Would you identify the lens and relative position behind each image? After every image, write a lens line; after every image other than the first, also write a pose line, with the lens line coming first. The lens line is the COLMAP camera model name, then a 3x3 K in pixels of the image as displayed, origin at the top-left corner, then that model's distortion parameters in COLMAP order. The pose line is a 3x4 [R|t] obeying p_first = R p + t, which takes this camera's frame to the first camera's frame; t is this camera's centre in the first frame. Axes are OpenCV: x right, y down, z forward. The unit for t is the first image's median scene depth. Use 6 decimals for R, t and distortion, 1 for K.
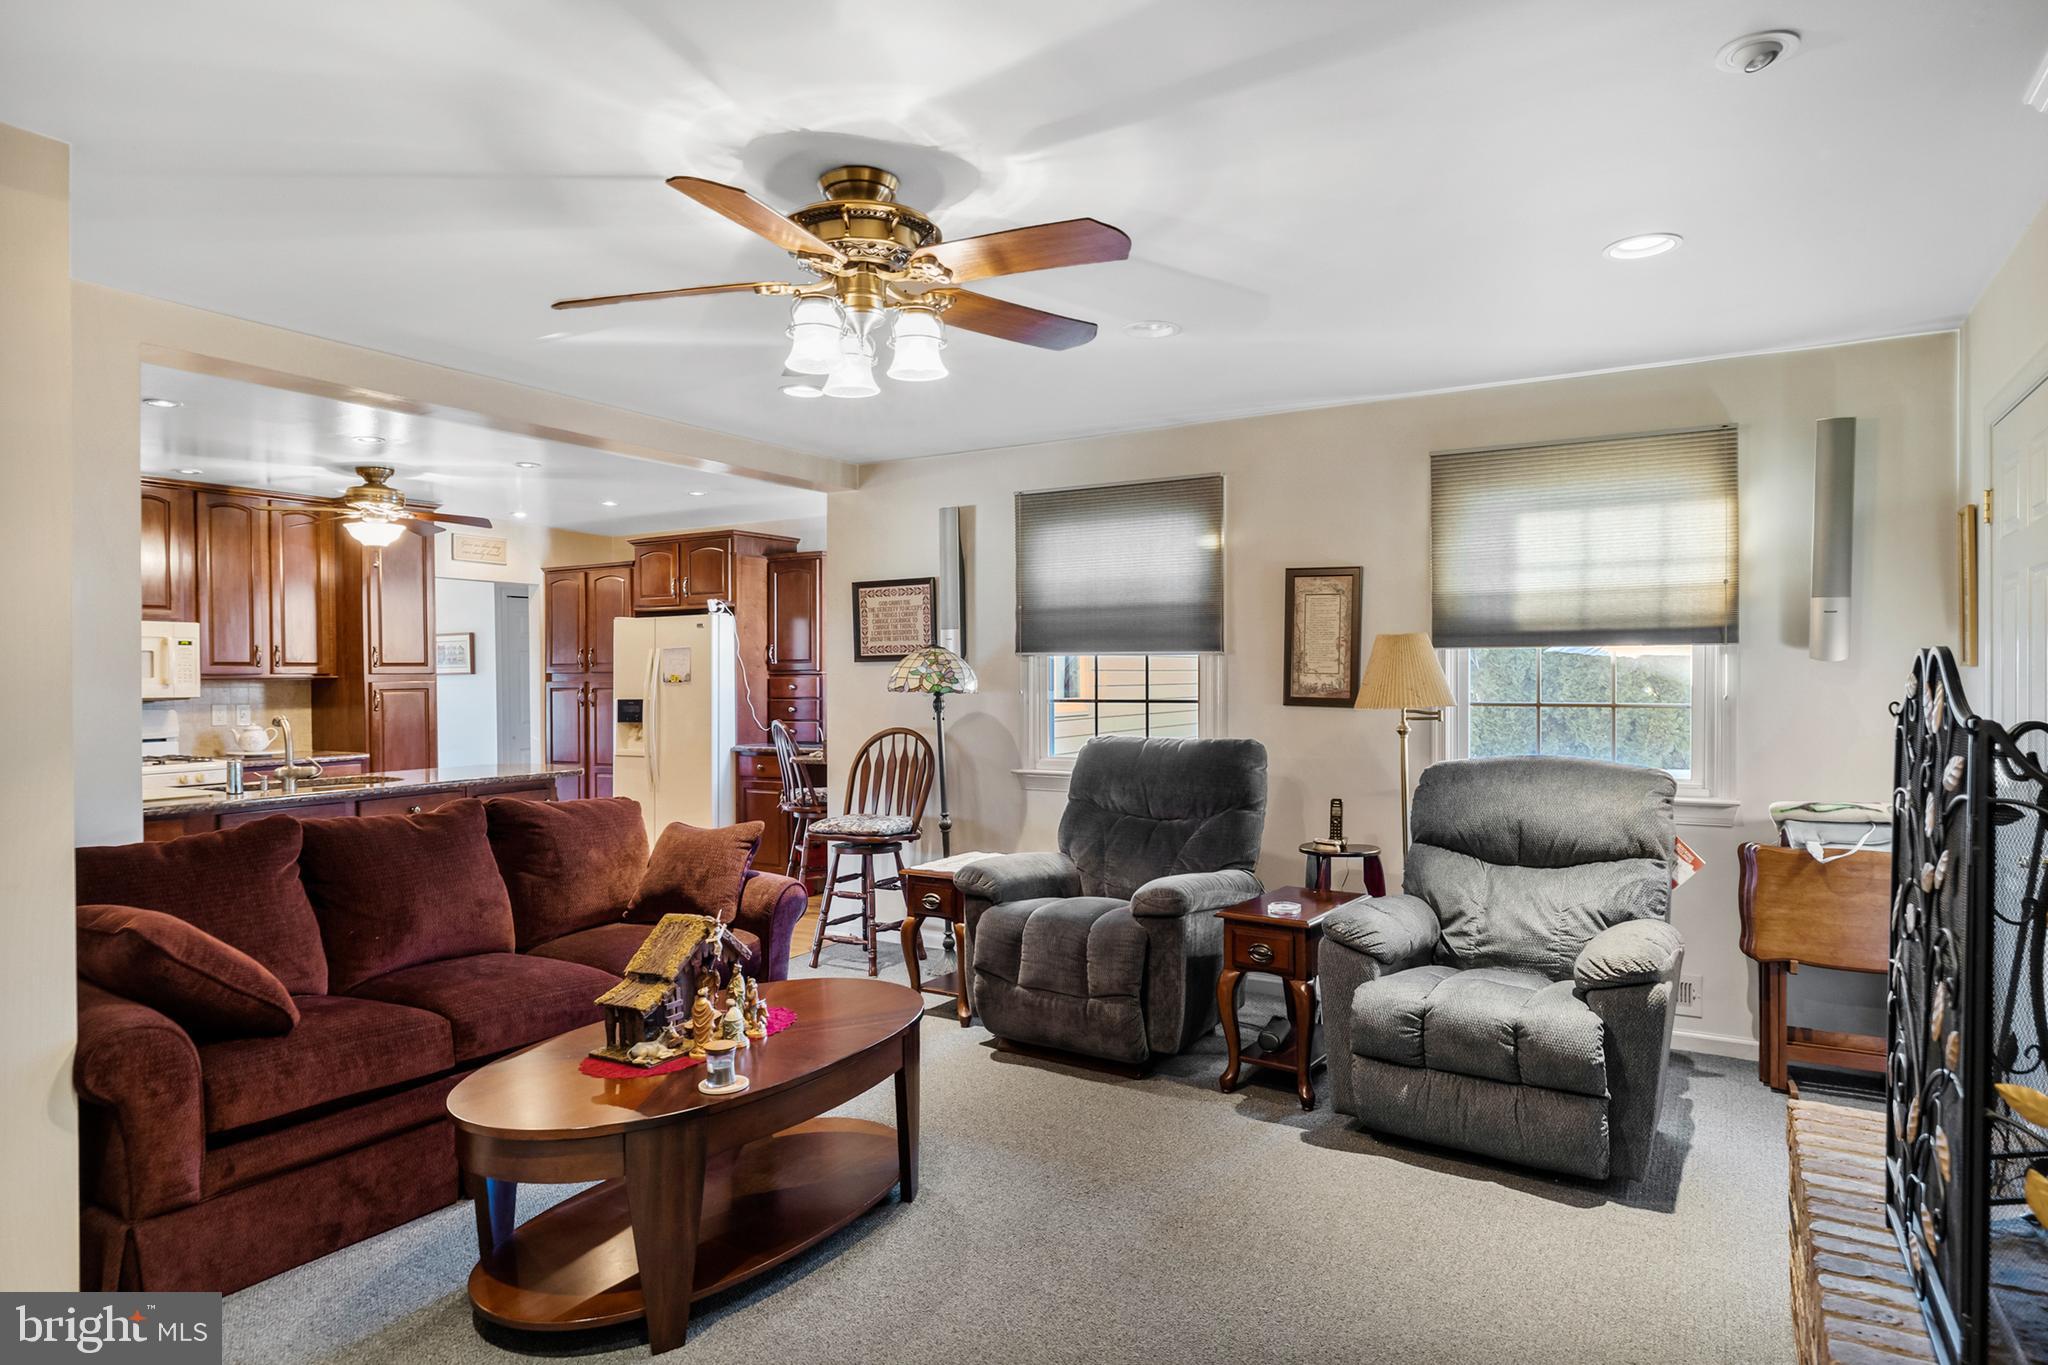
lens RADIAL K [[1198.9, 0, 1024.0], [0, 1198.9, 682.5], [0, 0, 1]] dist [-0.001778, -0.000435]
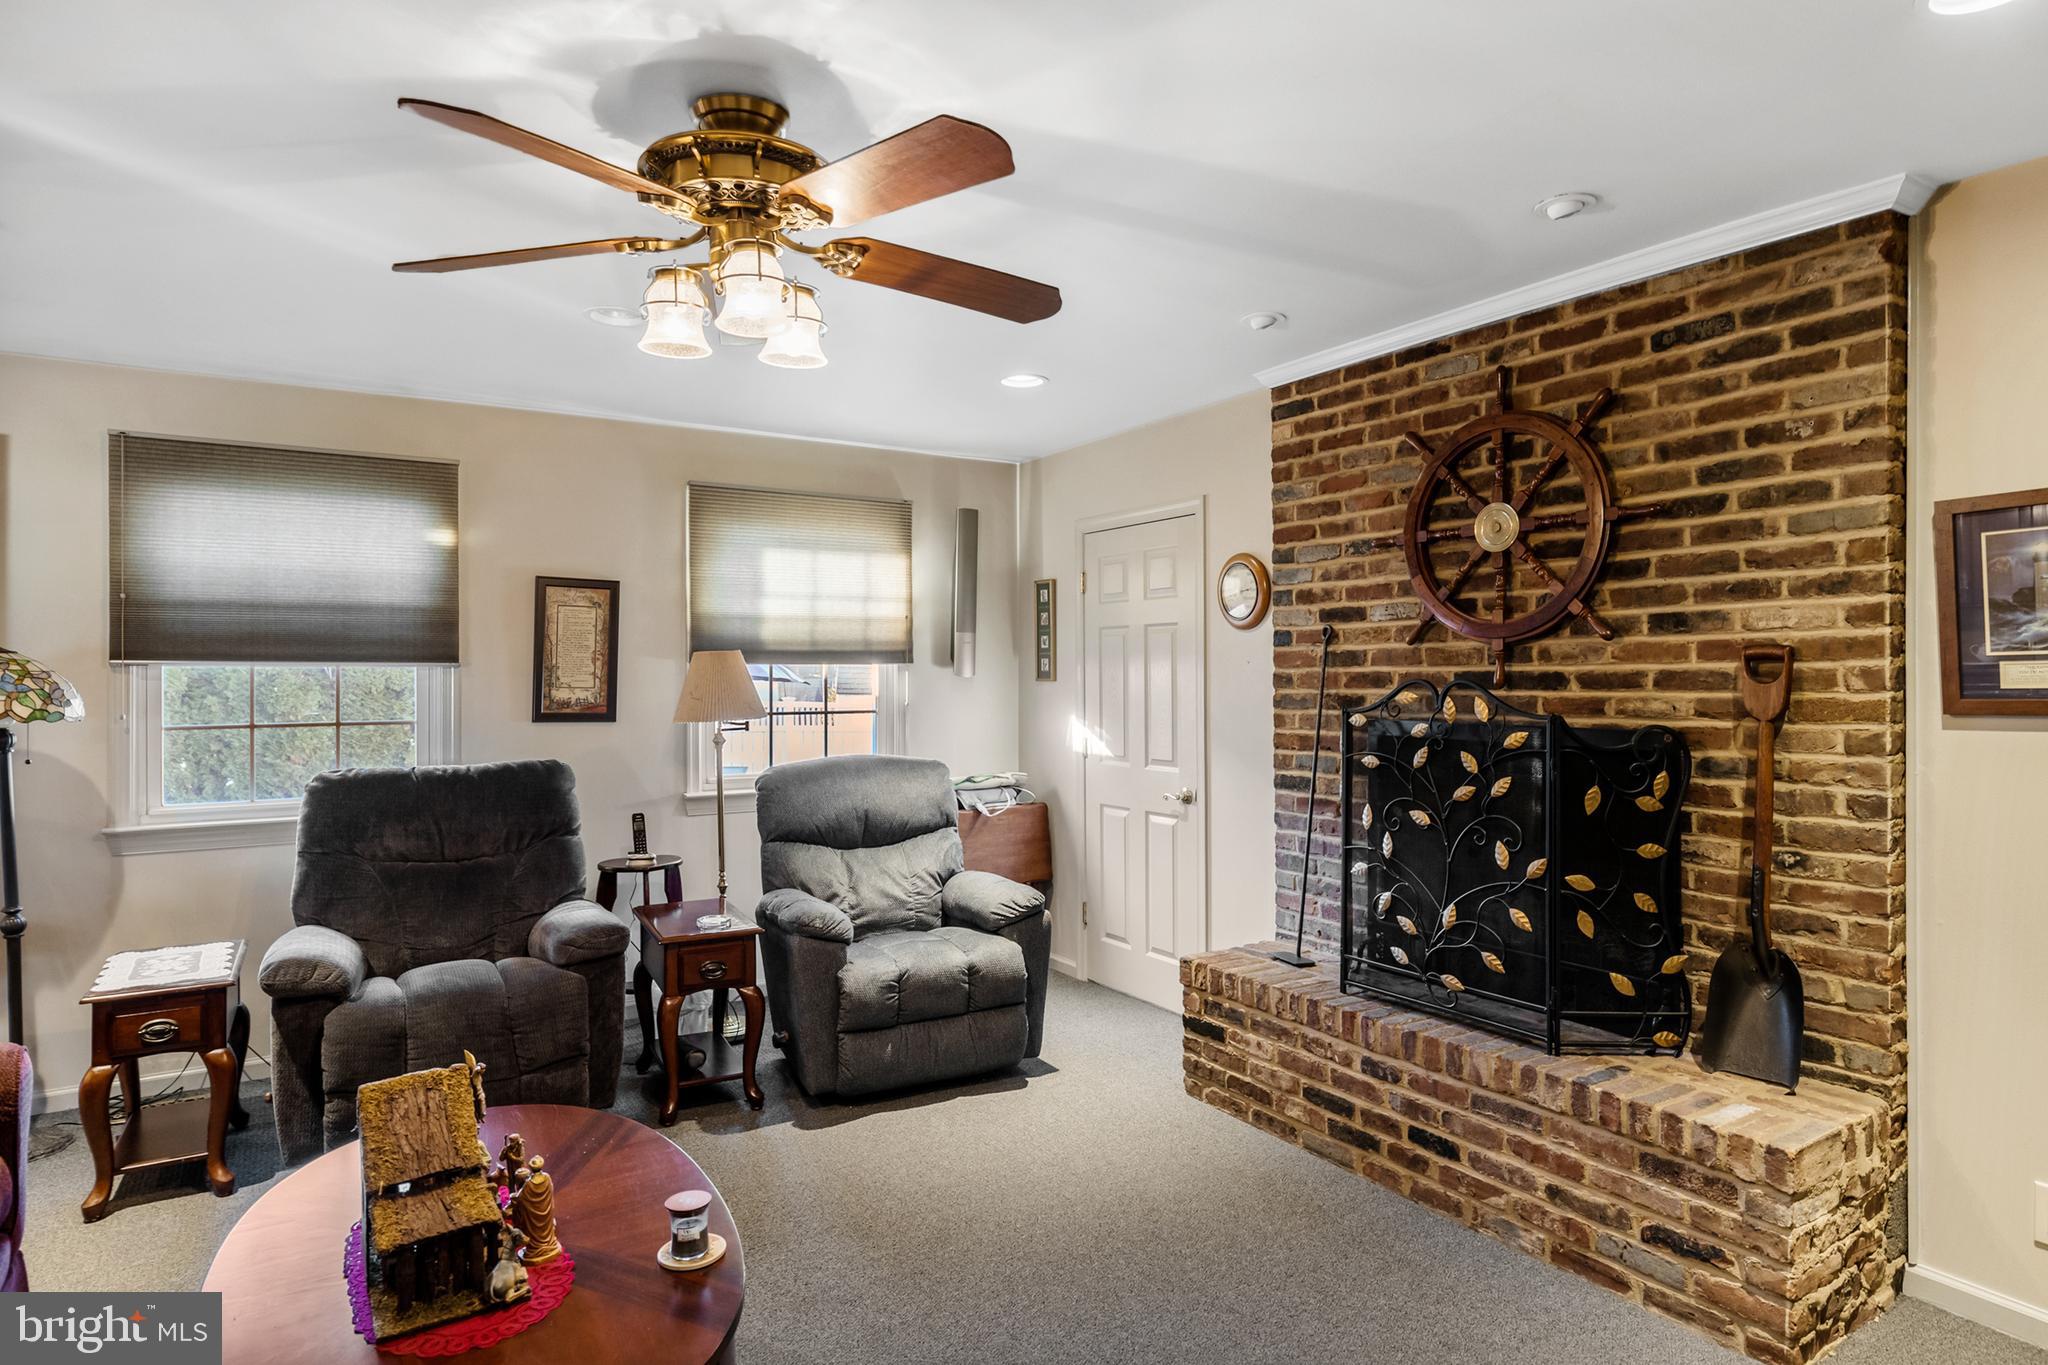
lens RADIAL K [[1132.9, 0, 1070.3], [0, 1132.9, 671.7], [0, 0, 1]] dist [0.000594, -0.000009]
pose [[0.438467, 0.002979, 0.898742, -0.443361], [0.007172, 0.999951, -0.006813, -0.012602], [-0.898719, 0.009433, 0.438424, 0.265710]]
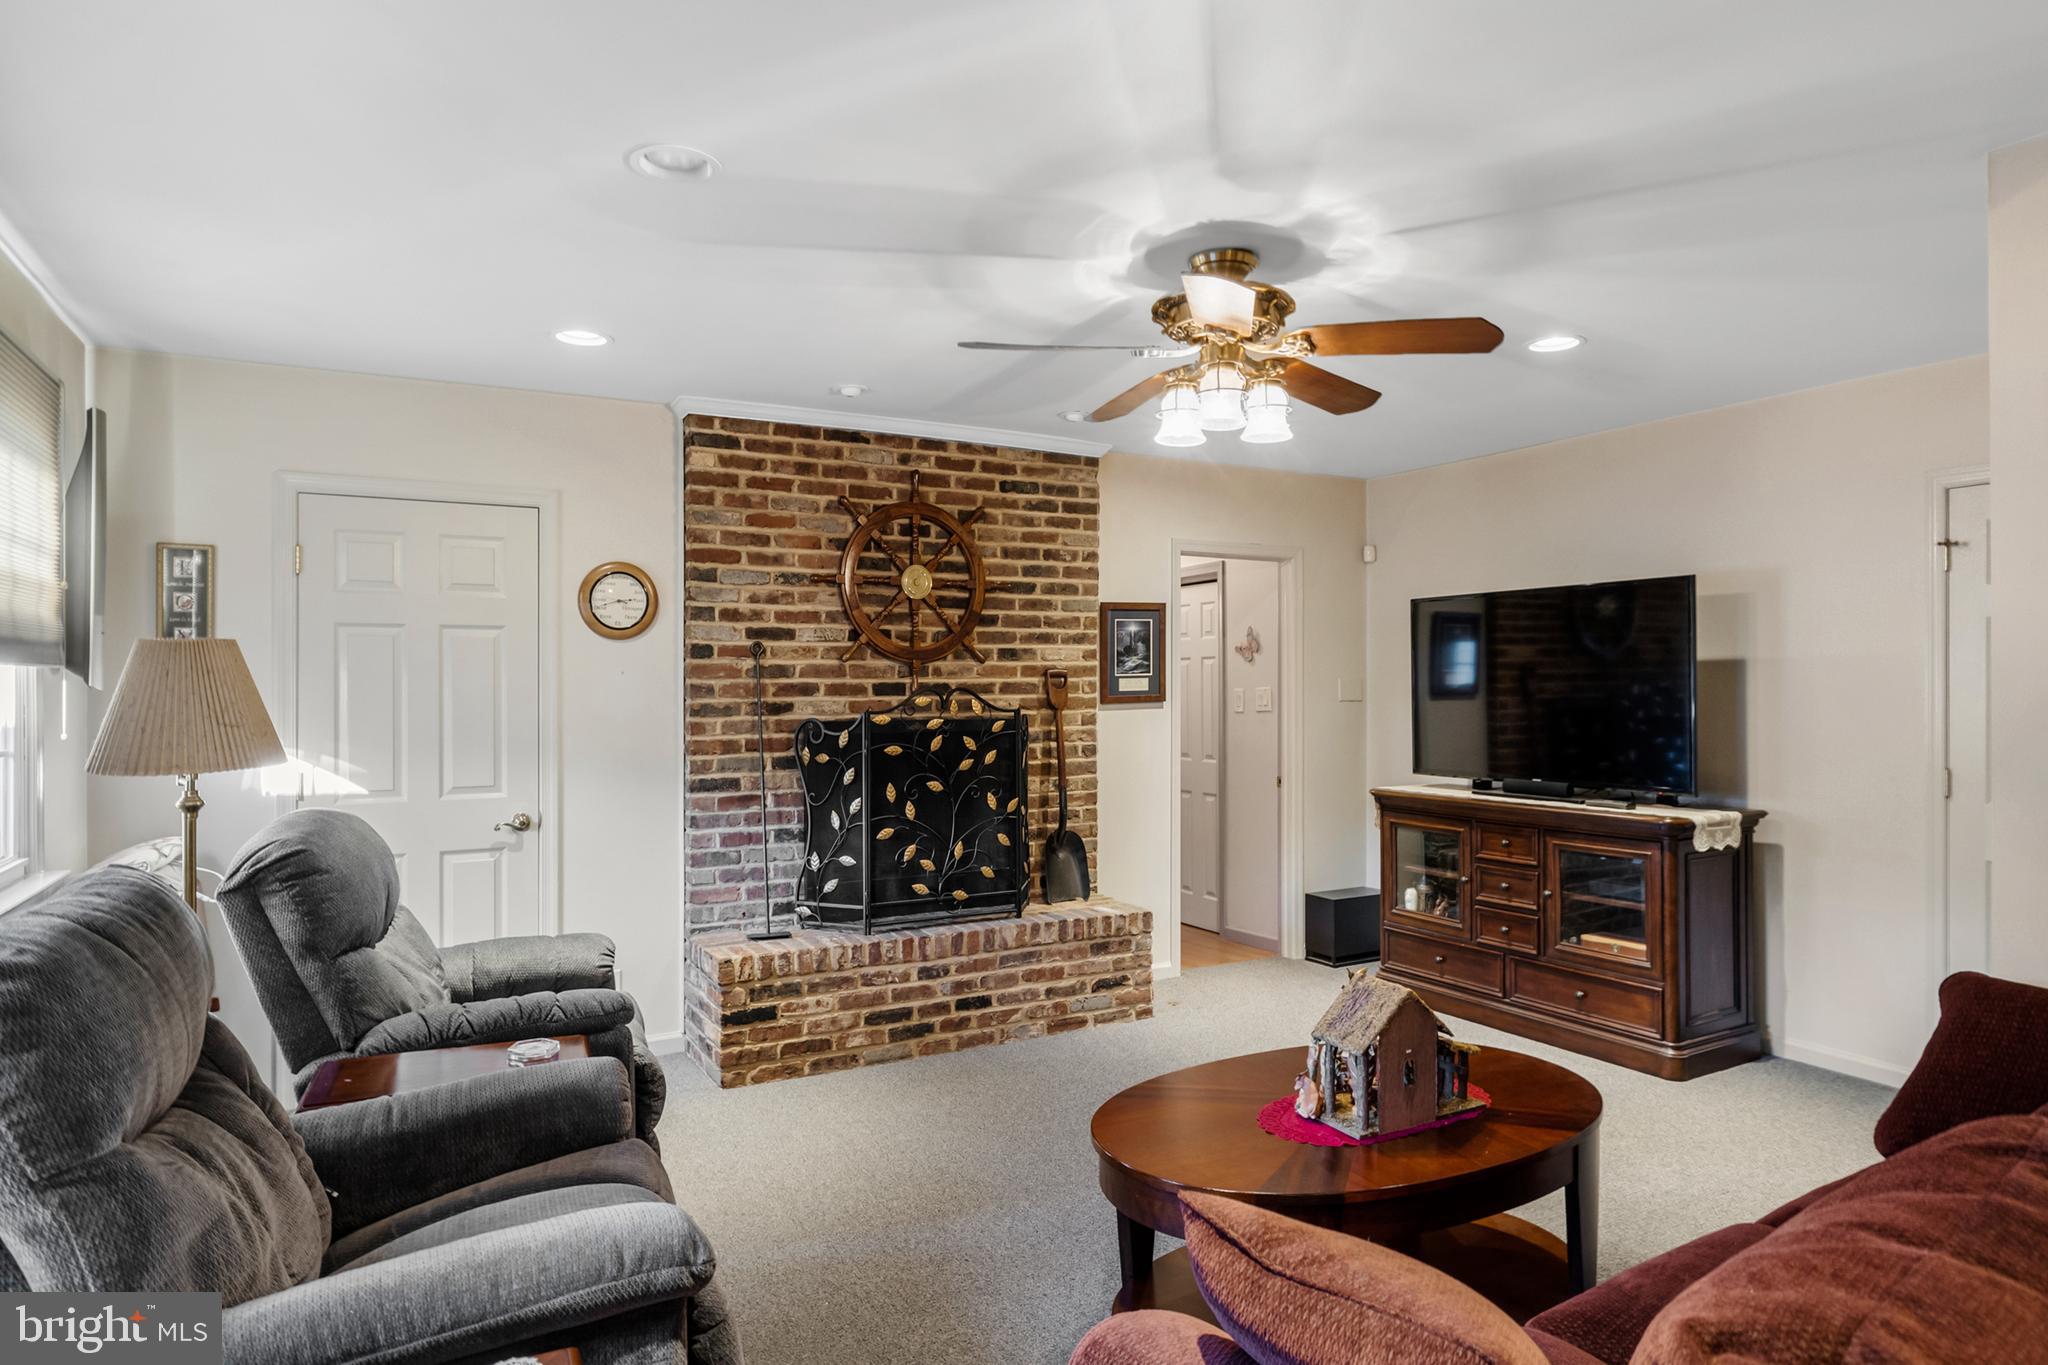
lens RADIAL K [[1171.2, 0, 1071.8], [0, 1171.2, 687.8], [0, 0, 1]] dist [0.001087, 0.000239]
pose [[-0.865087, 0.004861, 0.501598, -0.333718], [0.008787, 0.999946, 0.005464, -0.015601], [-0.501545, 0.009135, -0.865084, 1.188488]]
